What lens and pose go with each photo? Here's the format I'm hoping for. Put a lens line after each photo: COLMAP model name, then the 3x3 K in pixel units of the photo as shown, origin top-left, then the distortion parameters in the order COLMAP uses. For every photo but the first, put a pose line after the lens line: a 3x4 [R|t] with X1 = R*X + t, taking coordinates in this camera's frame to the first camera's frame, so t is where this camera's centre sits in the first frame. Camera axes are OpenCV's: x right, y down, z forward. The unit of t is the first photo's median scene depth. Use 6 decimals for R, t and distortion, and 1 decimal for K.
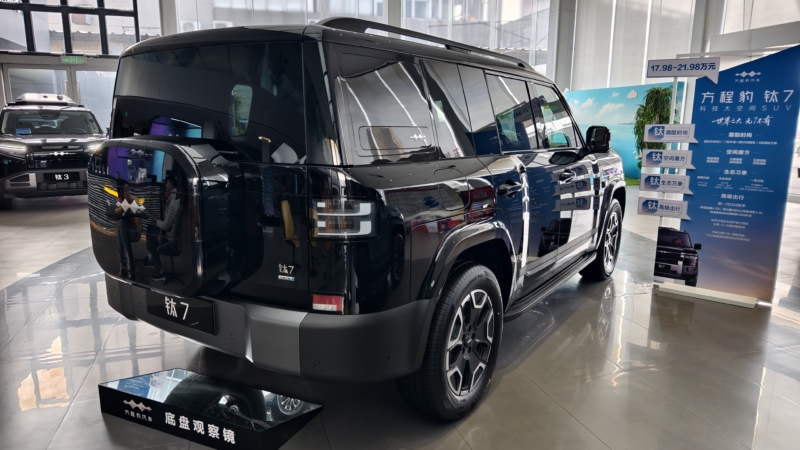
lens RADIAL K [[537.5, 0, 401.1], [0, 537.5, 226.2], [0, 0, 1]] dist [0.020393, 0.003287]
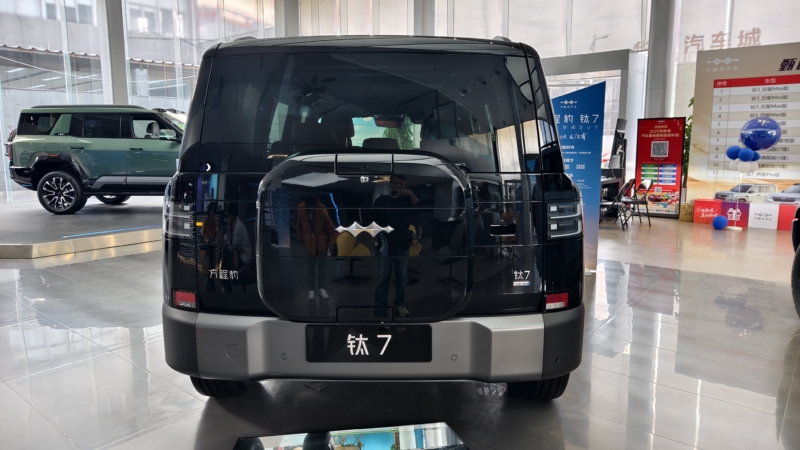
lens RADIAL K [[537.5, 0, 399.8], [0, 537.5, 223.0], [0, 0, 1]] dist [0.020393, 0.003287]
pose [[0.837637, -0.086806, 0.539285, -0.814539], [0.109946, 0.993879, -0.010793, -0.027562], [-0.535047, 0.068333, 0.842054, 0.223747]]
